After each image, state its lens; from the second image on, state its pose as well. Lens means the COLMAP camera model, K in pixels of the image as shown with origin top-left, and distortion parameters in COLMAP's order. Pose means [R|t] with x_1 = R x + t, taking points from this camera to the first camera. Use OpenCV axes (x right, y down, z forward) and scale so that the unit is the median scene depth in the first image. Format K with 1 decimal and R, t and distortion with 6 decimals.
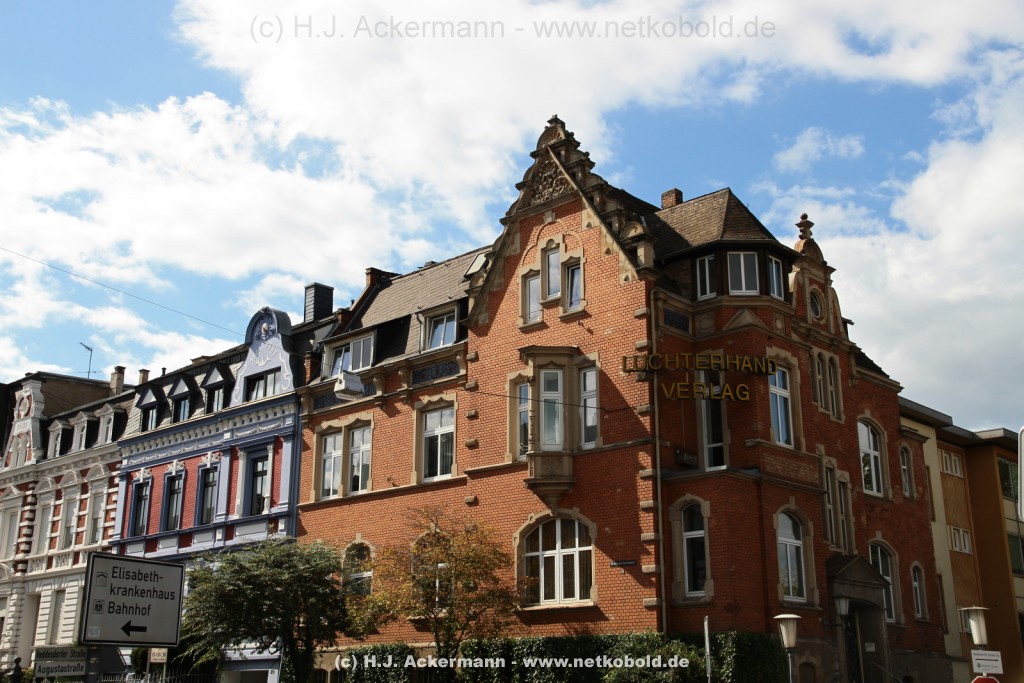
lens RADIAL K [[1170.3, 0, 512.0], [0, 1170.3, 341.5], [0, 0, 1]] dist [0.000460, 0.260740]
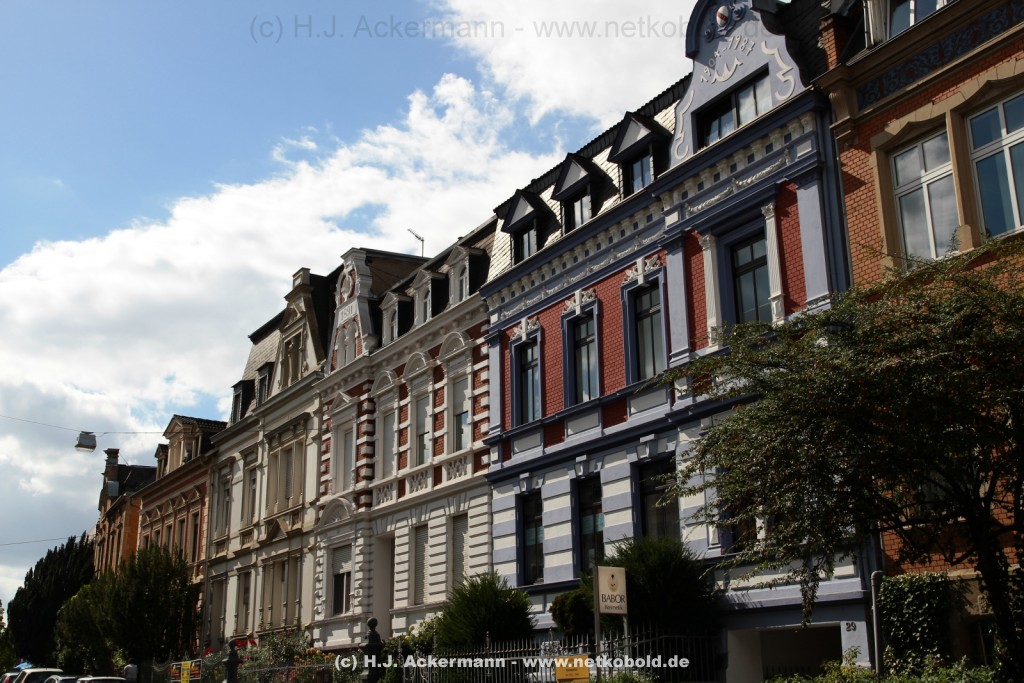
lens RADIAL K [[1175.2, 0, 512.0], [0, 1175.2, 341.5], [0, 0, 1]] dist [0.081483, 0.015621]
pose [[0.962224, -0.092228, -0.256161, -0.157605], [0.093593, 0.995587, -0.006884, 0.120470], [0.255665, -0.017351, 0.966610, 0.384413]]
